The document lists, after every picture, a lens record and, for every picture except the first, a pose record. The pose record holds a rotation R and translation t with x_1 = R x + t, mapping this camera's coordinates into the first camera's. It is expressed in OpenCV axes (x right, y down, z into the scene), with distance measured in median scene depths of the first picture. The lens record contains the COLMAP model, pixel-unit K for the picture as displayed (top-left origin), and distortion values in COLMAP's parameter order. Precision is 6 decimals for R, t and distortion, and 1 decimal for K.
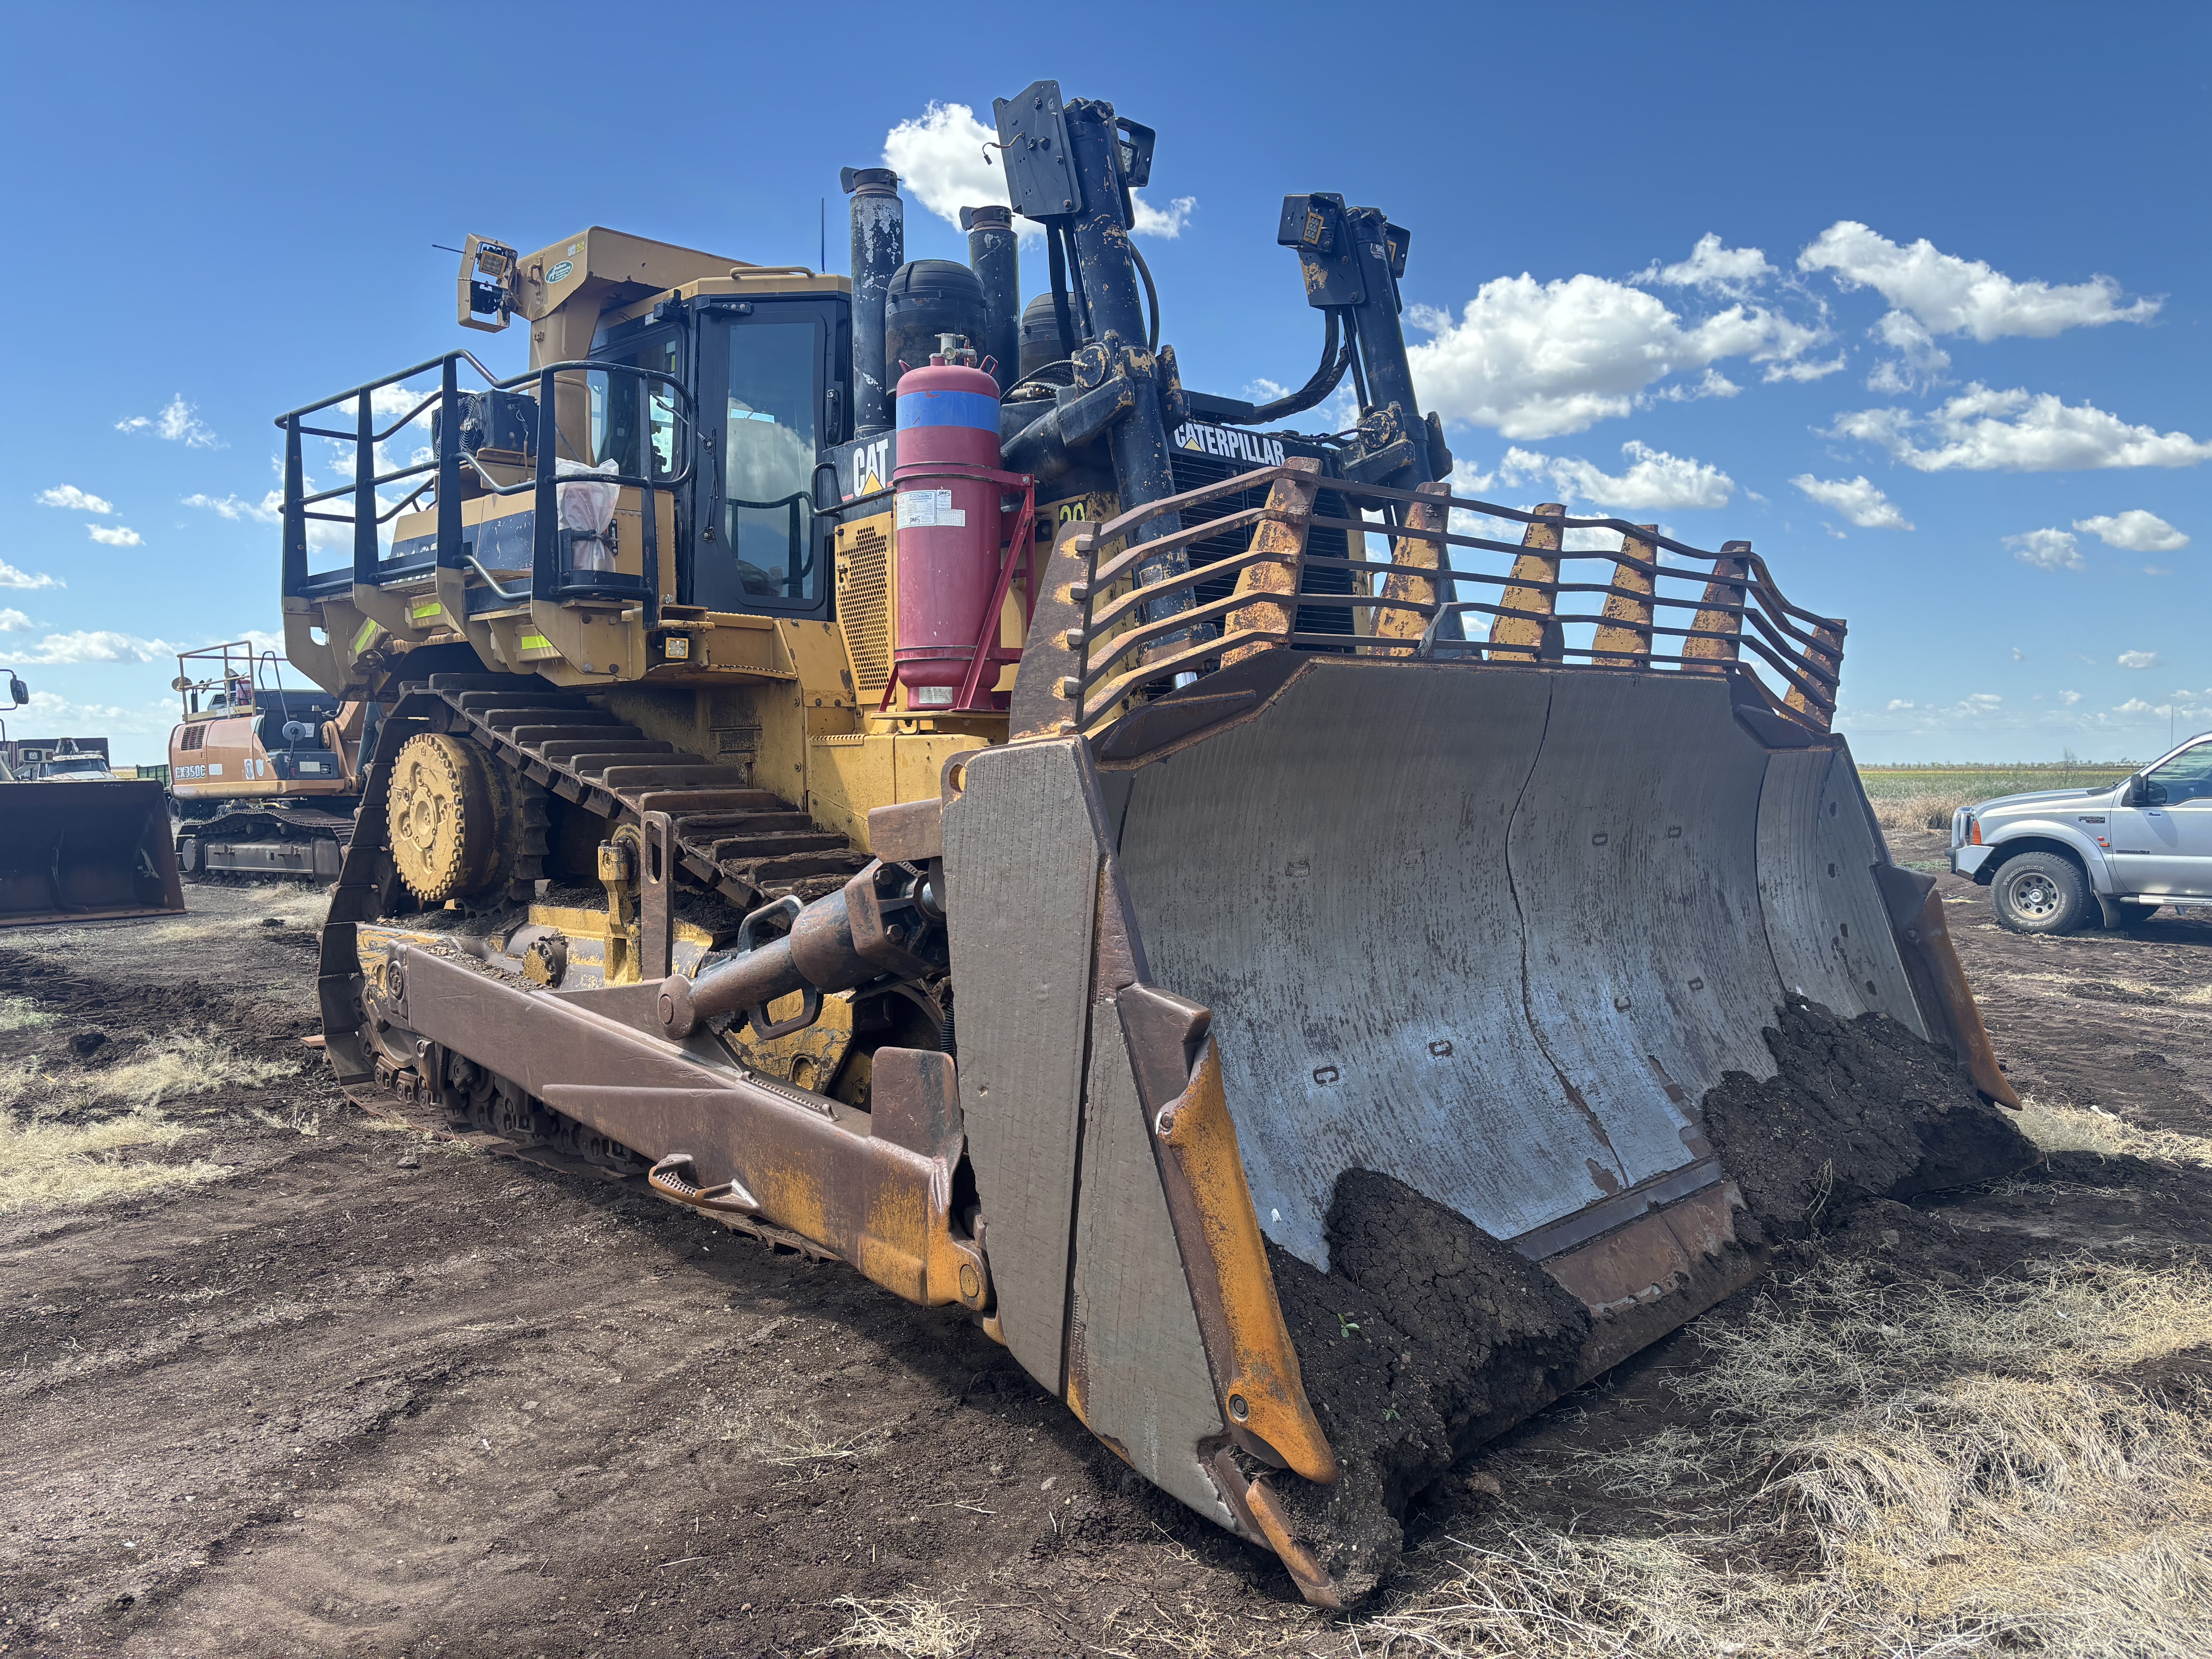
lens RADIAL K [[1701.4, 0, 1096.3], [0, 1701.4, 785.8], [0, 0, 1]] dist [0.006431, 0.007592]
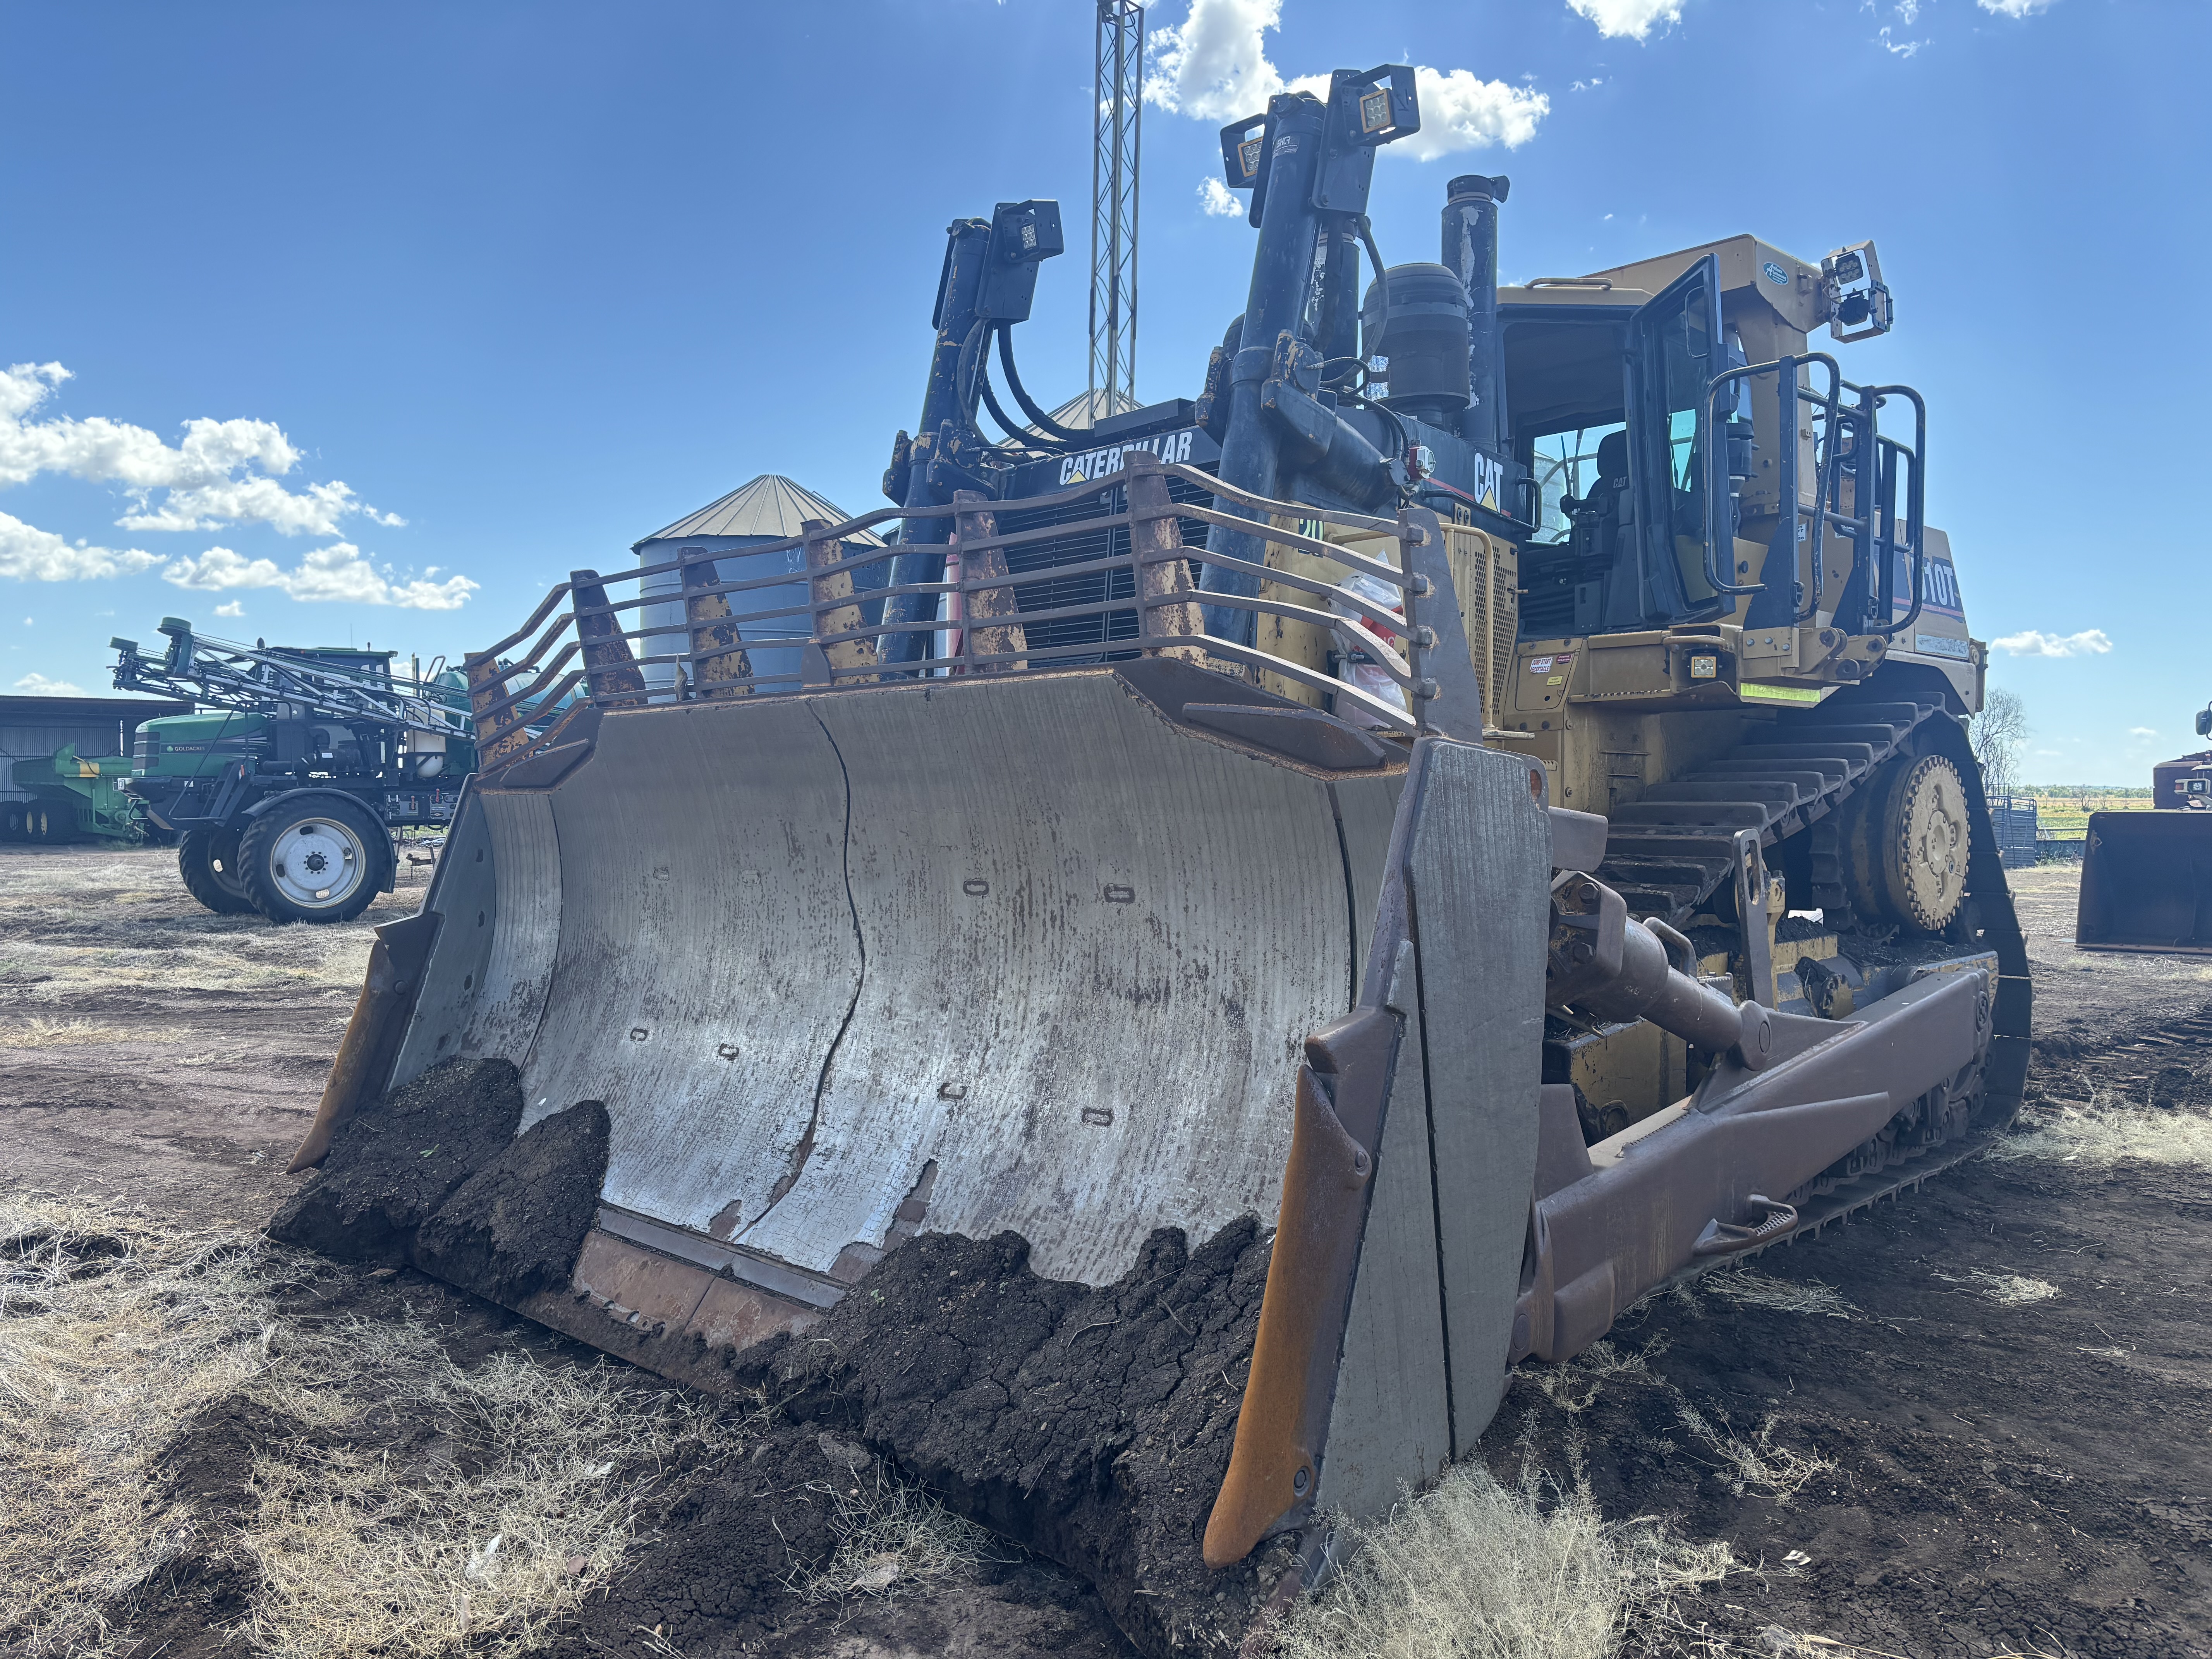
lens RADIAL K [[1660.9, 0, 1106.0], [0, 1660.9, 829.5], [0, 0, 1]] dist [0.180306, -0.471516]
pose [[-0.019828, 0.024513, -0.999503, 1.098971], [-0.017455, 0.999539, 0.024860, -0.017428], [0.999651, 0.017939, -0.019391, 1.086259]]
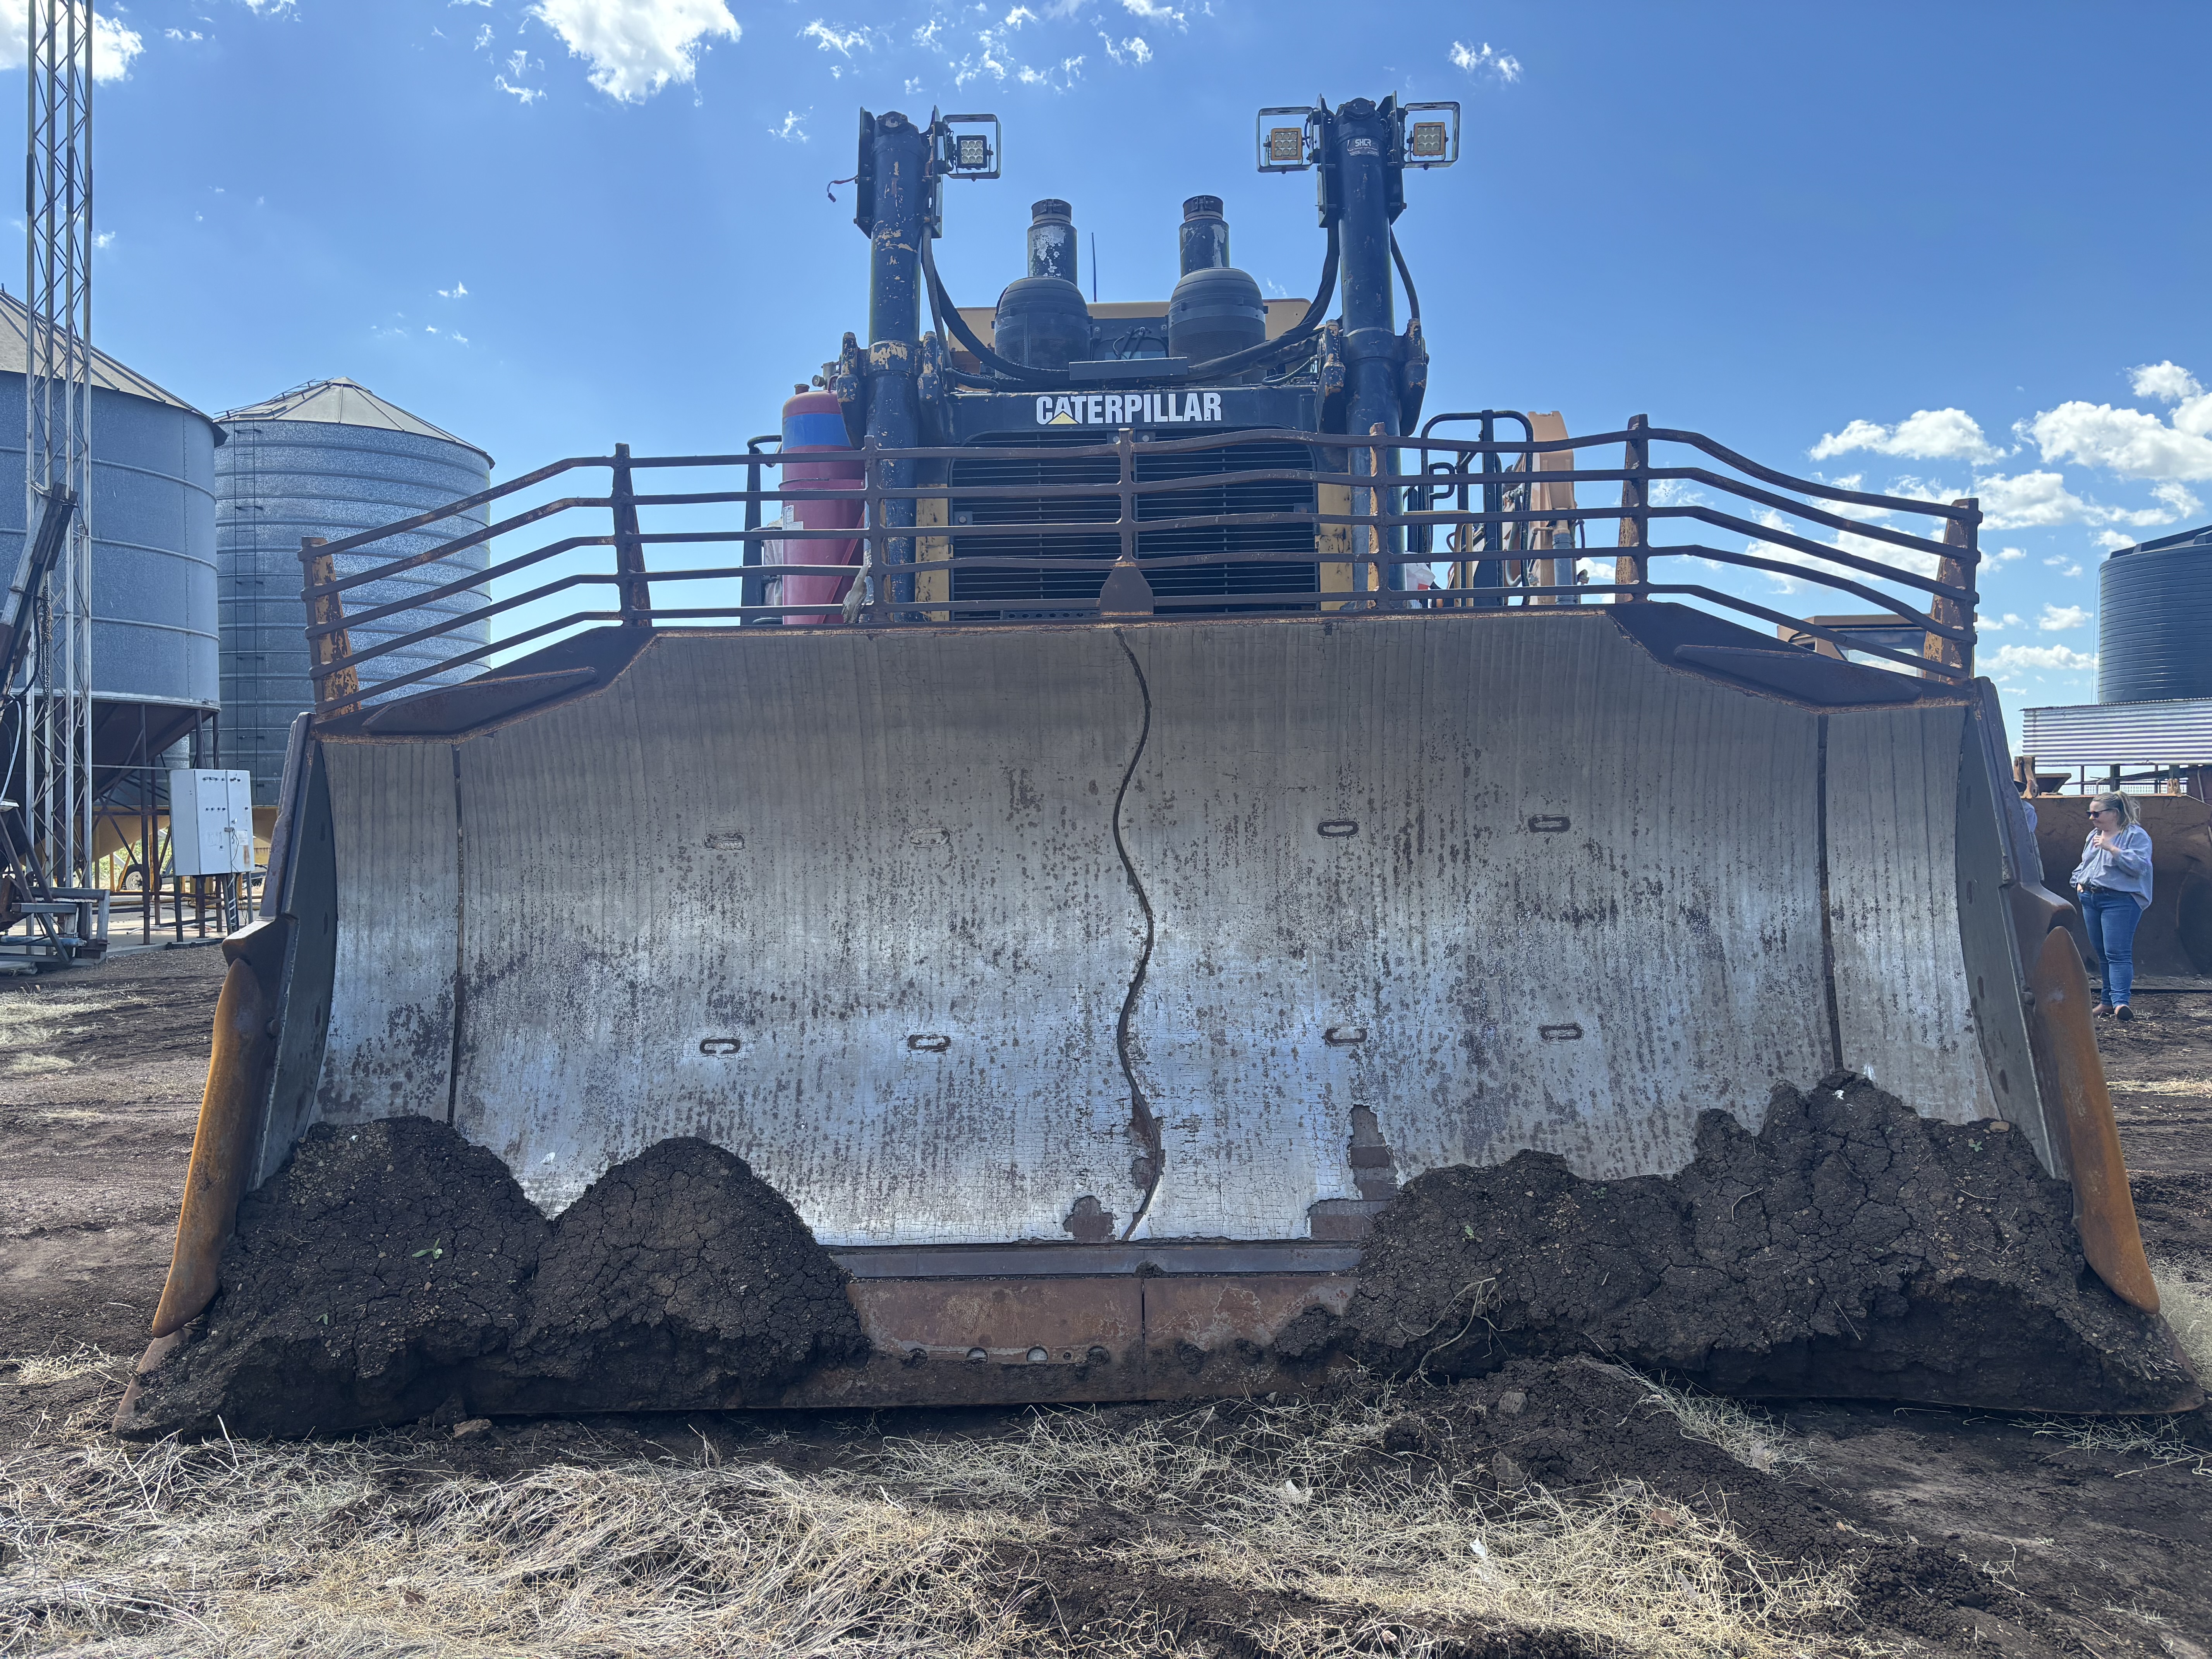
lens RADIAL K [[1643.5, 0, 1106.0], [0, 1643.5, 829.5], [0, 0, 1]] dist [0.057470, -0.001728]
pose [[0.680405, 0.007437, -0.732799, 0.794277], [-0.003414, 0.999970, 0.006978, 0.027099], [0.732828, -0.002246, 0.680410, 0.397720]]
